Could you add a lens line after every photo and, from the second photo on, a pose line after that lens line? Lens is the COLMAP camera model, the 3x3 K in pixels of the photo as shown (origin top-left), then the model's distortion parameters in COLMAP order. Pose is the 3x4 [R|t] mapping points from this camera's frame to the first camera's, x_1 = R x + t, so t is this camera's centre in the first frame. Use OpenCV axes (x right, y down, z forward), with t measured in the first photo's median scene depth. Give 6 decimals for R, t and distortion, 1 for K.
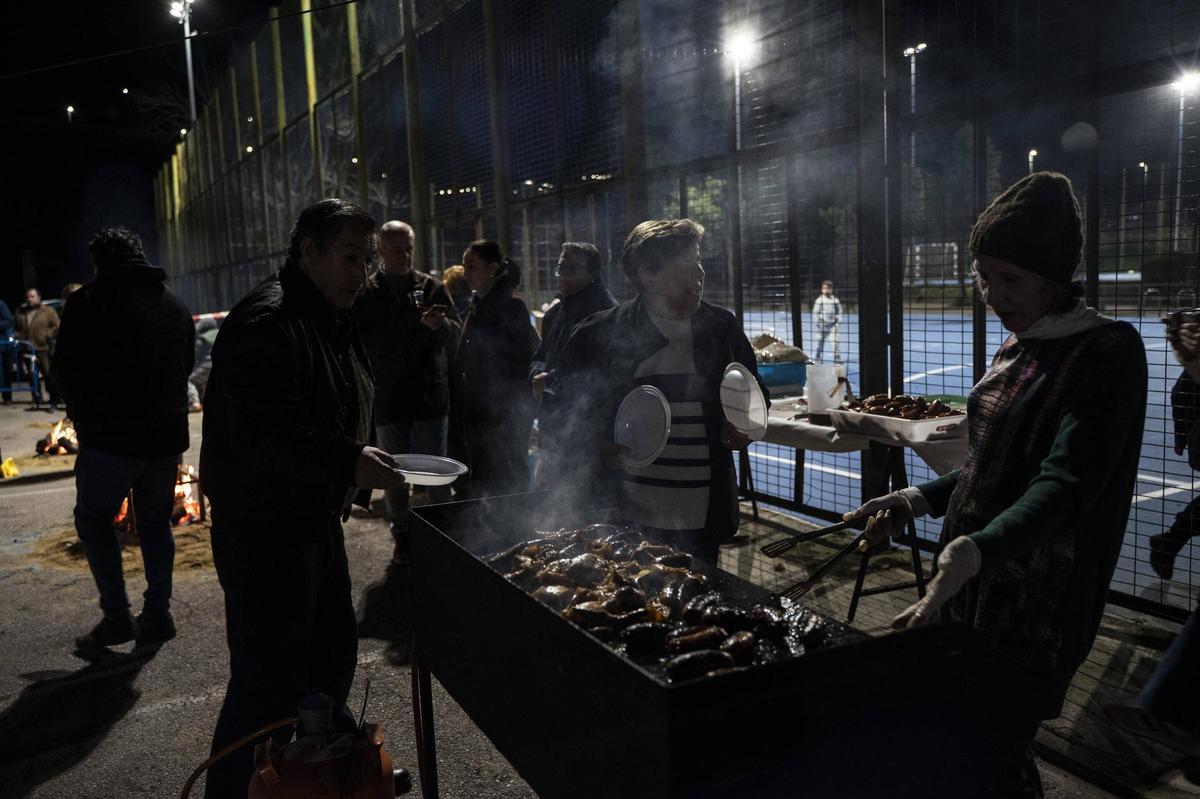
lens RADIAL K [[963.4, 0, 600.0], [0, 963.4, 399.5], [0, 0, 1]] dist [-0.000700, -0.005428]
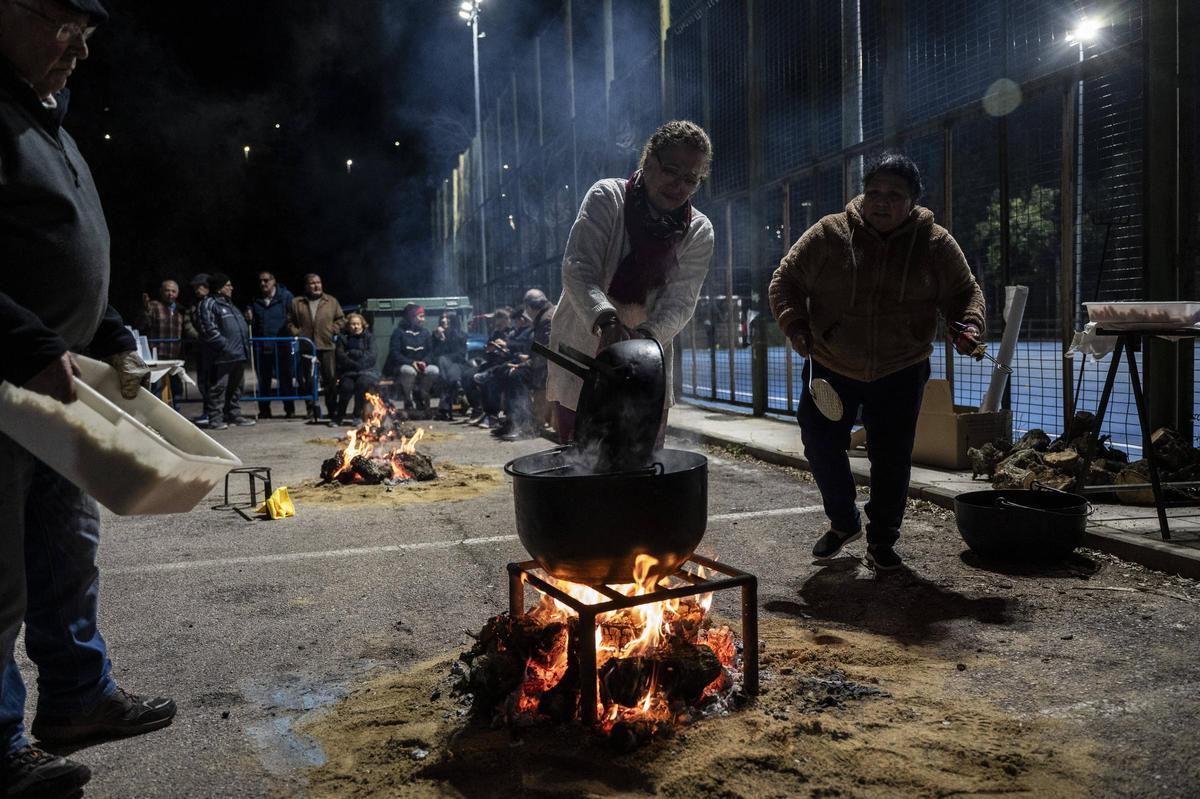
lens RADIAL K [[970.4, 0, 600.0], [0, 970.4, 399.5], [0, 0, 1]] dist [0.003646, -0.000167]
pose [[0.971141, 0.022909, -0.237405, -0.166217], [-0.033310, 0.998649, -0.039894, 0.014531], [0.236170, 0.046651, 0.970591, 0.272394]]
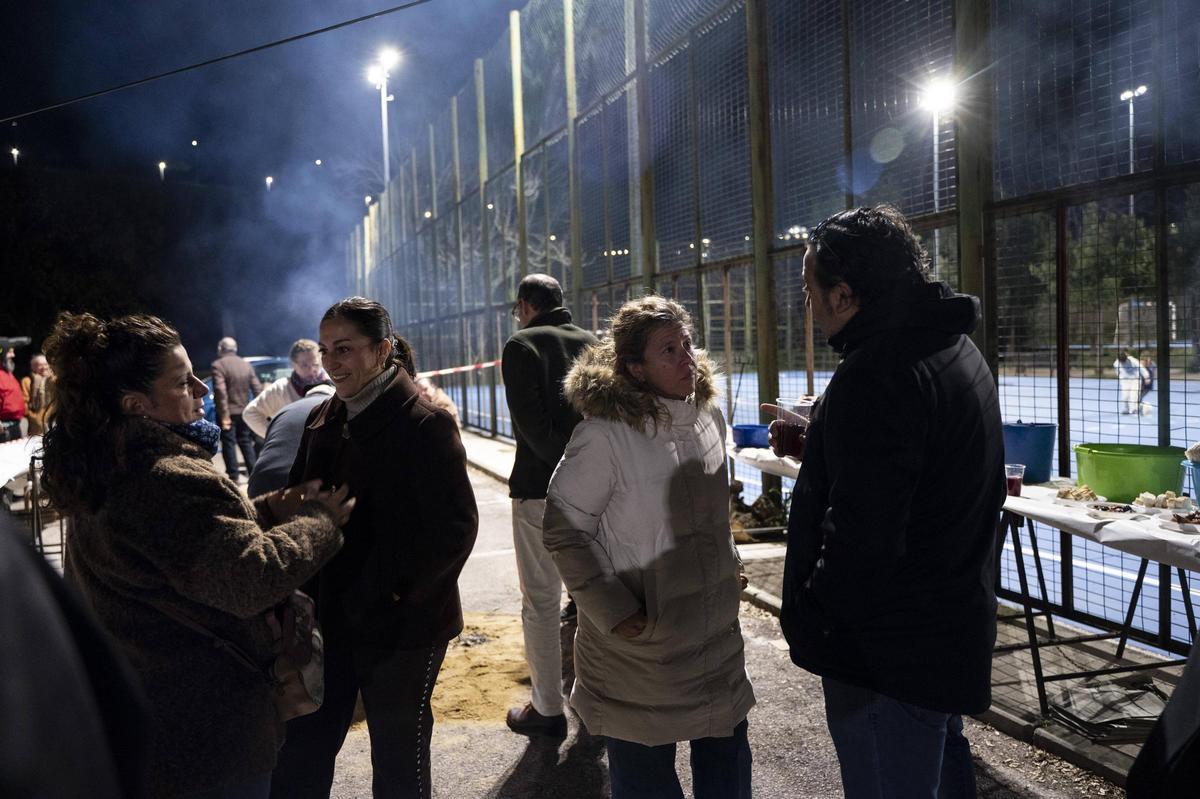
lens RADIAL K [[967.4, 0, 617.9], [0, 967.4, 394.7], [0, 0, 1]] dist [0.003384, 0.003753]
pose [[0.989073, 0.013052, -0.146849, -0.063355], [-0.022796, 0.997633, -0.064868, -0.013546], [0.145654, 0.067507, 0.987030, 0.098810]]
